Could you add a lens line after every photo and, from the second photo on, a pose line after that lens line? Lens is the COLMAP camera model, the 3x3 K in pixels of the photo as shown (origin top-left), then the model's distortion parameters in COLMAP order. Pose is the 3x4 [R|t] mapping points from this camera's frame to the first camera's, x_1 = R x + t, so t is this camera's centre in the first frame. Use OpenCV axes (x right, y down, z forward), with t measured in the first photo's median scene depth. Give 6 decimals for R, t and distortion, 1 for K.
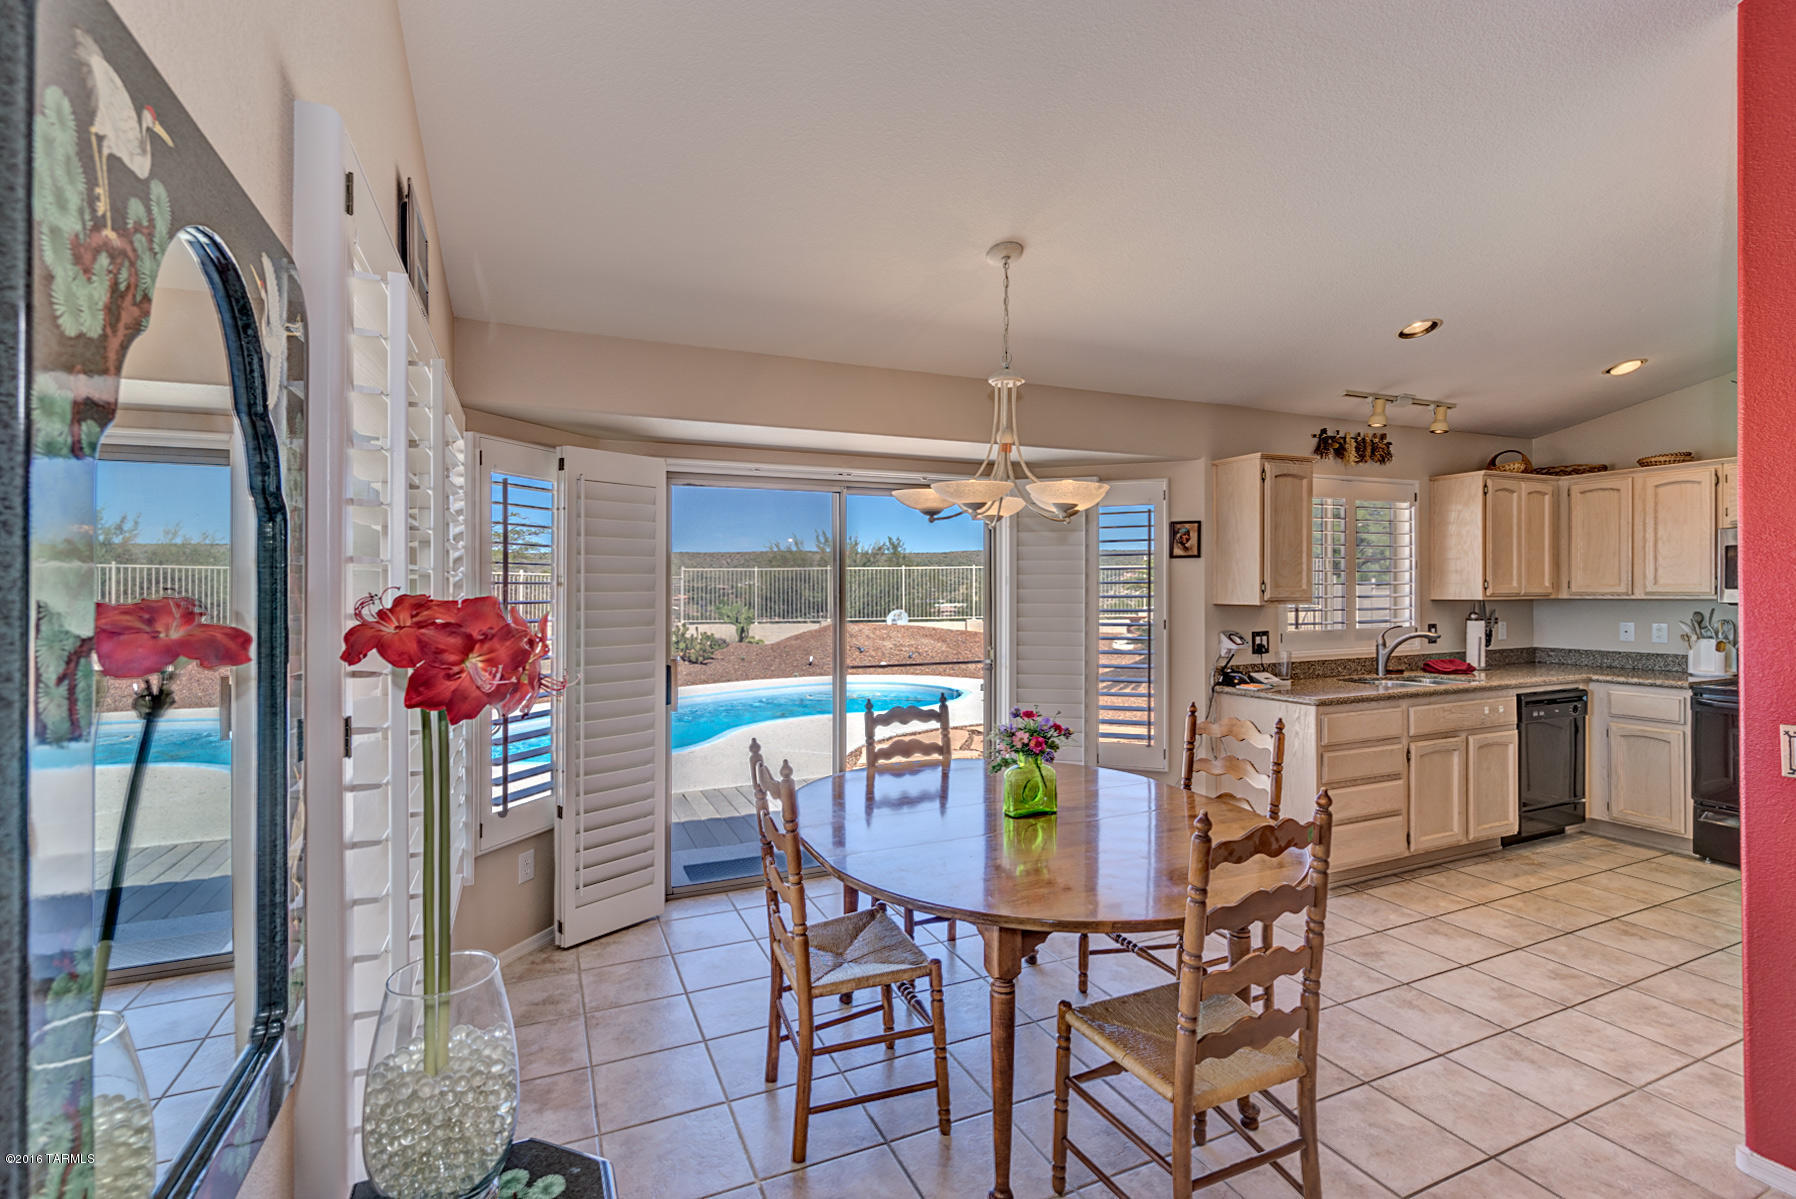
lens RADIAL K [[806.6, 0, 898.0], [0, 806.6, 599.5], [0, 0, 1]] dist [0.001665, 0.000267]
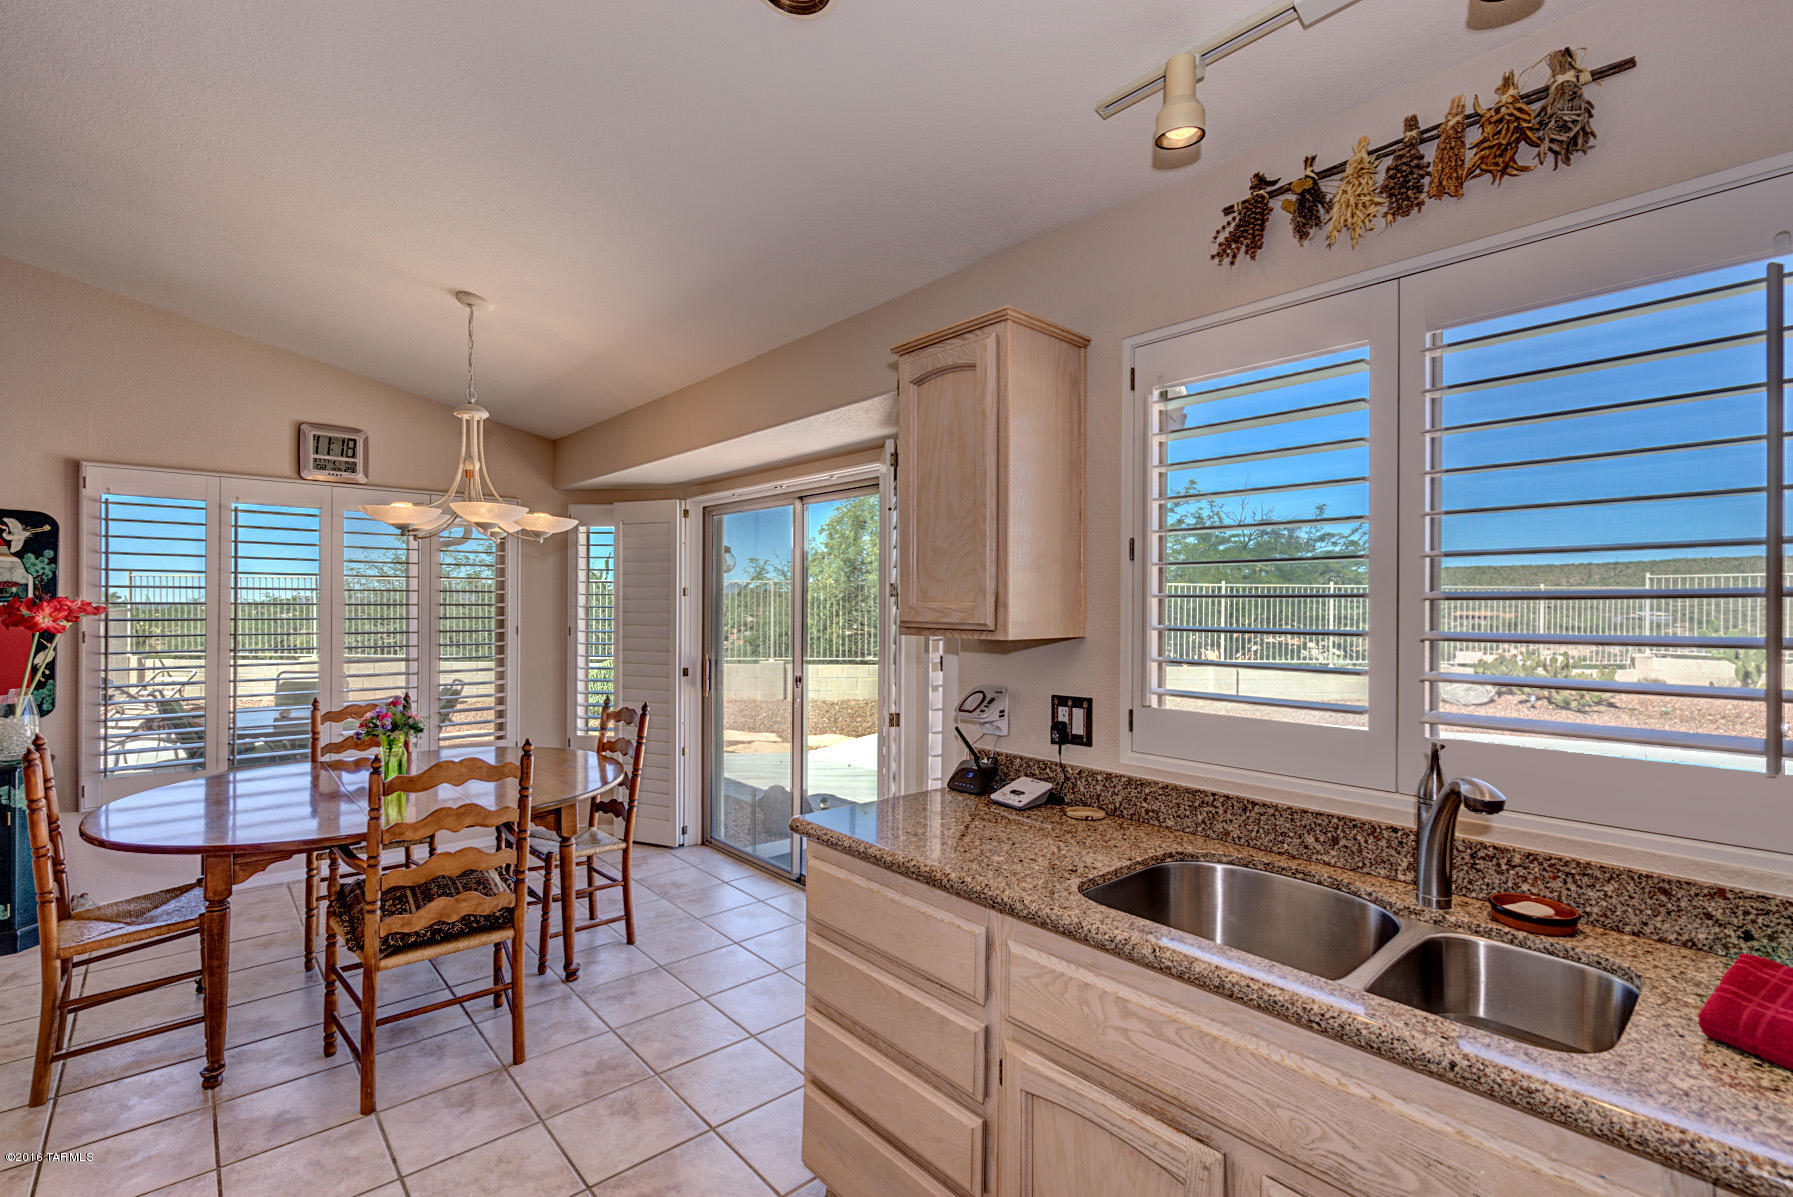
lens RADIAL K [[805.3, 0, 896.5], [0, 805.3, 598.5], [0, 0, 1]] dist [0.001665, 0.000267]
pose [[0.321109, 0.000817, -0.947042, 0.884244], [-0.021793, 0.999741, -0.006527, -0.012542], [0.946792, 0.022735, 0.321043, 0.774959]]
